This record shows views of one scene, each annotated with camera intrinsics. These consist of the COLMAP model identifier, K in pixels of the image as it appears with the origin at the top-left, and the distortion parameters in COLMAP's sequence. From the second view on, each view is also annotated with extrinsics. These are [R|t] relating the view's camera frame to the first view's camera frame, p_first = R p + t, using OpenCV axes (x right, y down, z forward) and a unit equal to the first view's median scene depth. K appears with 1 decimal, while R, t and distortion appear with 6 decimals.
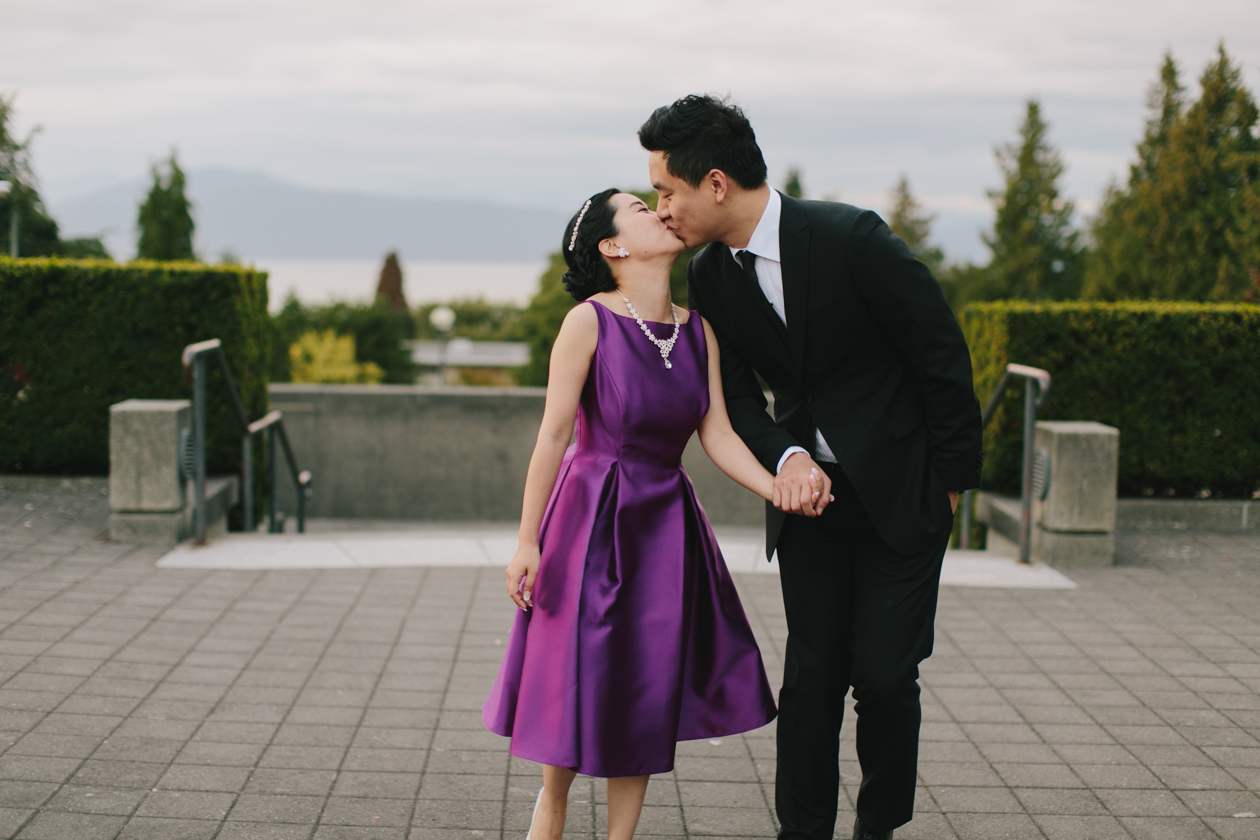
lens RADIAL K [[1797.6, 0, 650.0], [0, 1797.6, 336.5], [0, 0, 1]] dist [-0.205710, 0.578561]
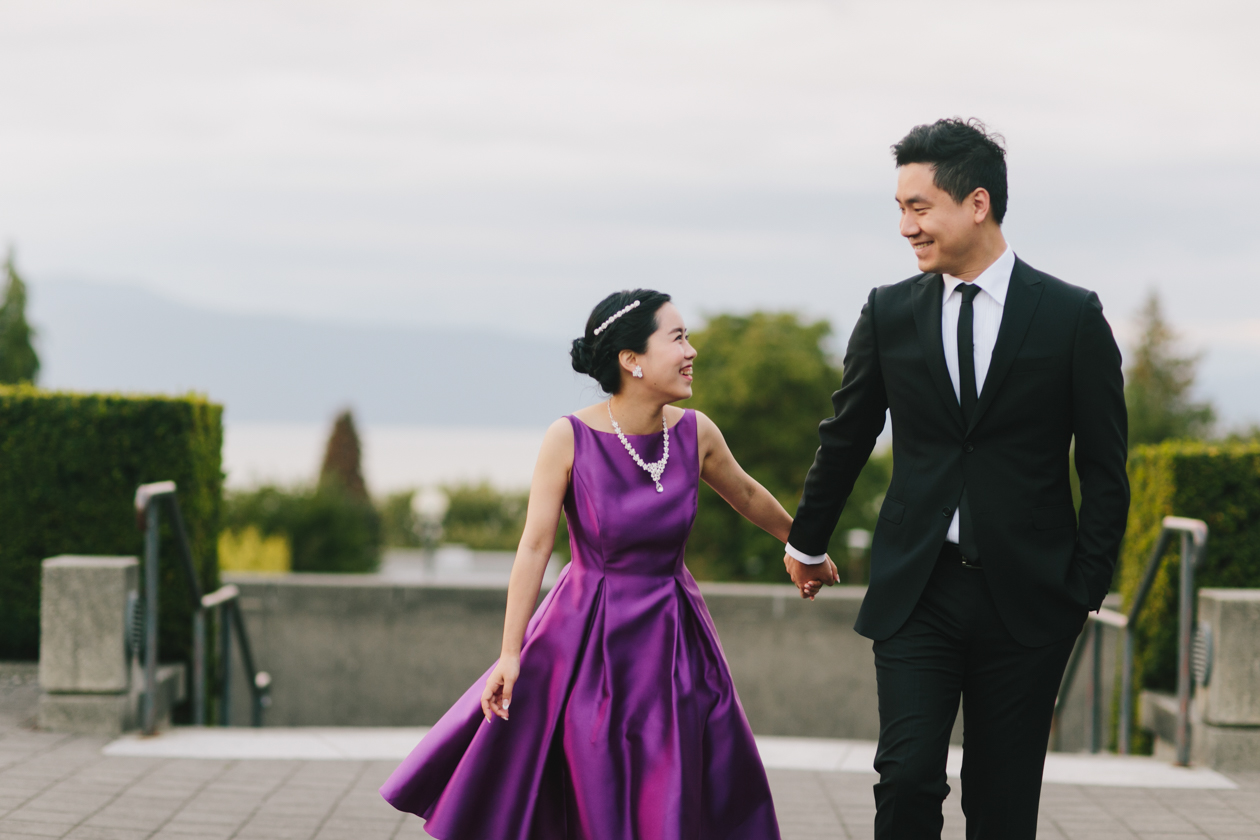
lens RADIAL K [[3092.9, 0, 630.0], [0, 3092.9, 420.0], [0, 0, 1]] dist [0.033557, 0.026717]
pose [[0.998980, 0.002120, -0.045115, 0.027142], [-0.004325, 0.998798, -0.048833, 0.042248], [0.044957, 0.048978, 0.997788, -0.398077]]
